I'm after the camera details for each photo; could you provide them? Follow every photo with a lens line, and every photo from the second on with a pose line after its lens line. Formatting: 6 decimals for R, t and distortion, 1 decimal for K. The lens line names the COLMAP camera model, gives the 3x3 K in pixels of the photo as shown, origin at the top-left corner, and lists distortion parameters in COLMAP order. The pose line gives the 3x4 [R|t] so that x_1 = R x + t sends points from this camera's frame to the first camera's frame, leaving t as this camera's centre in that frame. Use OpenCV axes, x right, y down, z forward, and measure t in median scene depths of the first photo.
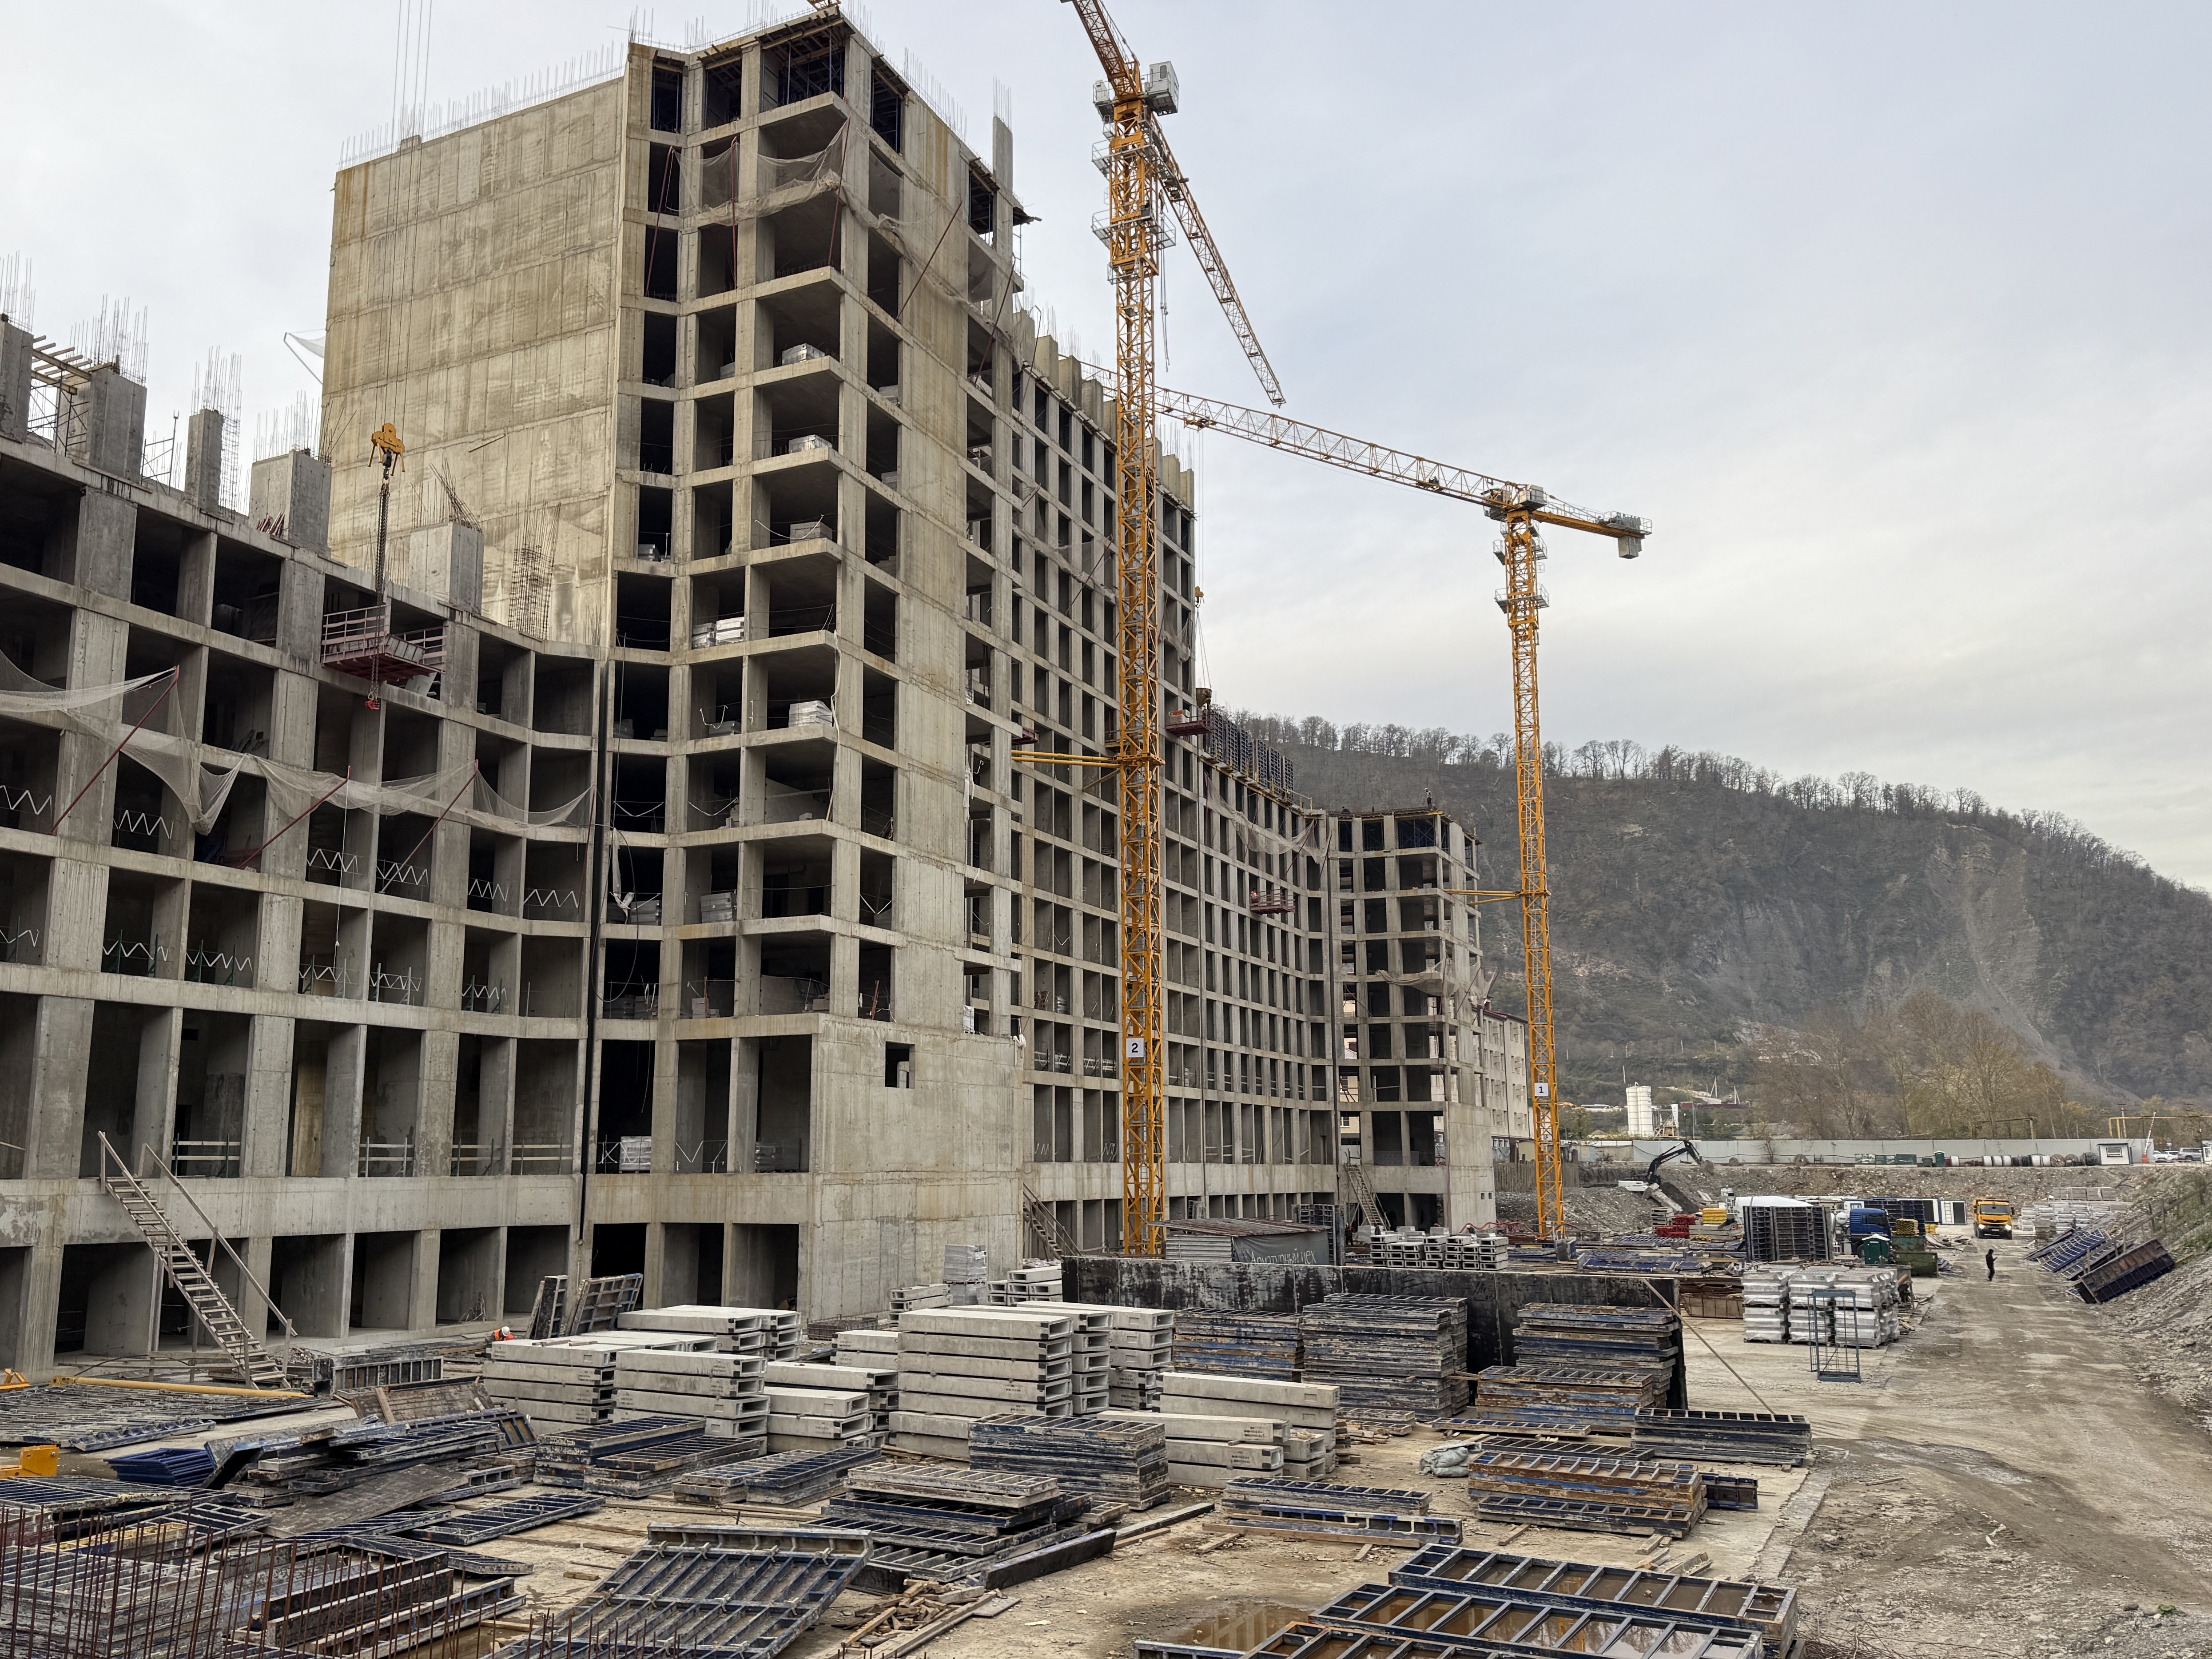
lens RADIAL K [[1708.3, 0, 1106.0], [0, 1708.3, 829.5], [0, 0, 1]] dist [0.102927, -0.167845]
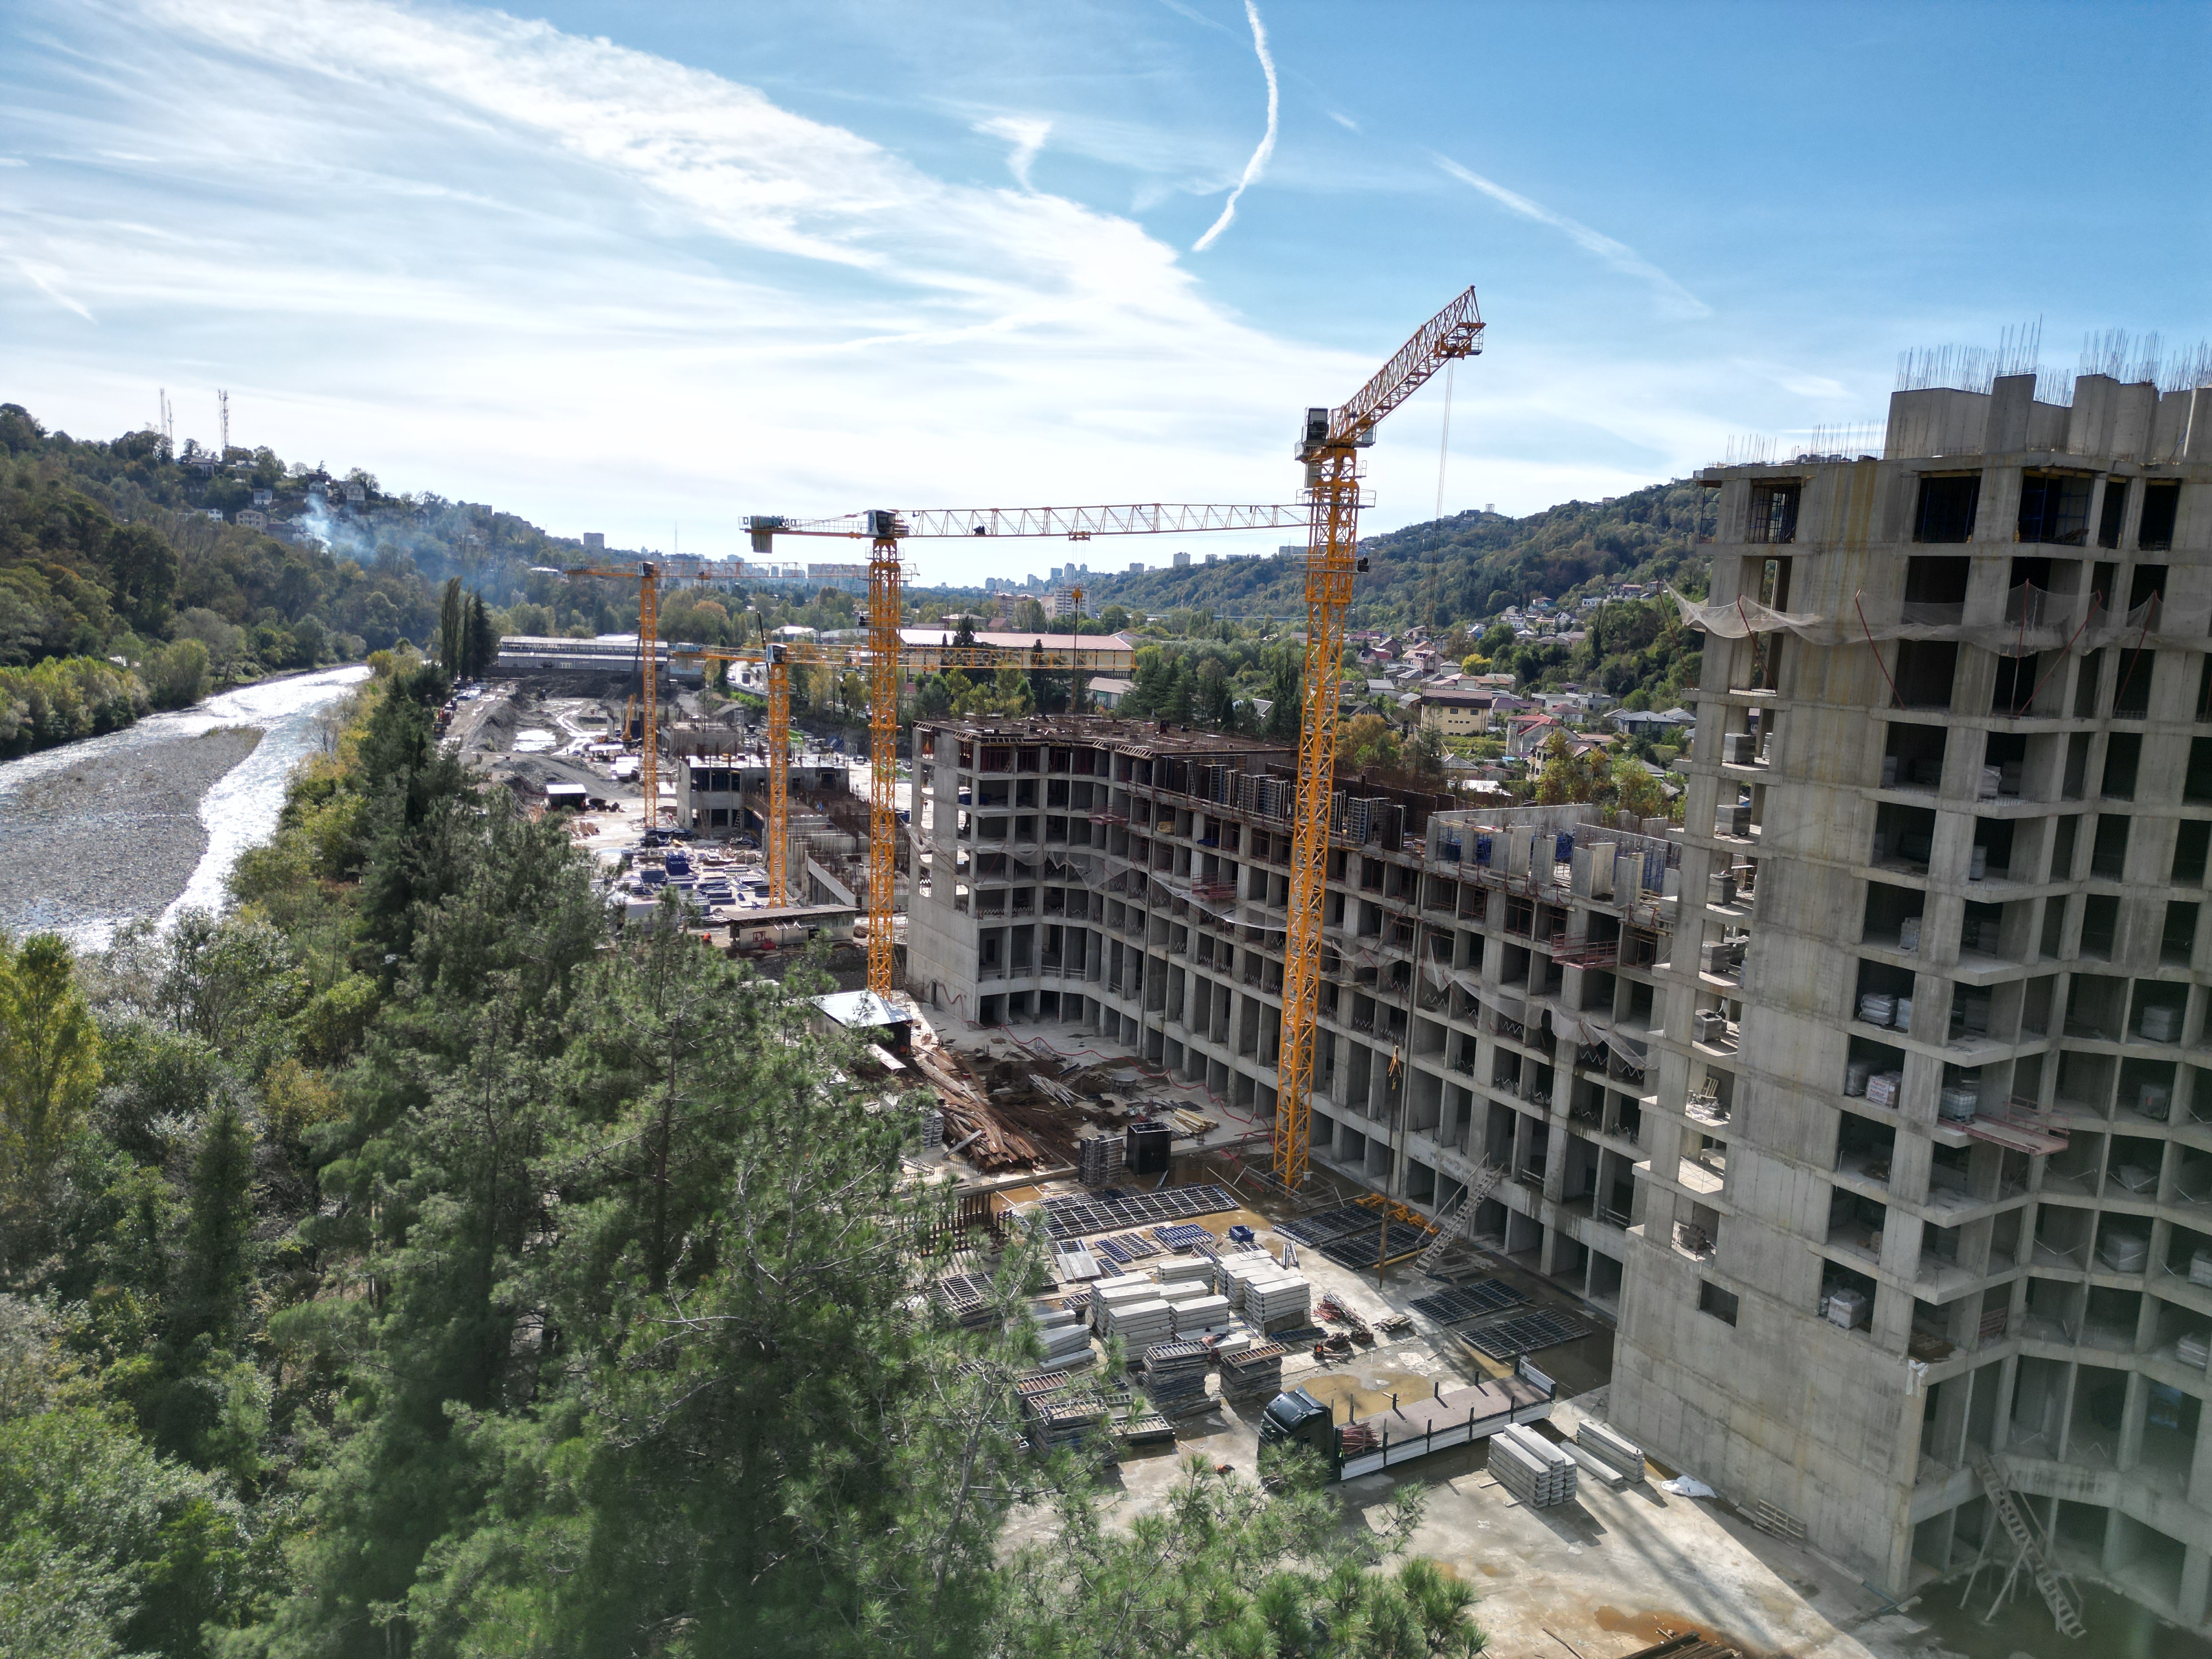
lens RADIAL K [[1557.7, 0, 1106.0], [0, 1557.7, 829.5], [0, 0, 1]] dist [0.081697, -0.060655]
pose [[-0.547170, 0.103247, -0.830629, 1.197644], [0.103482, 0.993094, 0.055273, -0.365050], [0.830600, -0.055711, -0.554076, 1.433658]]
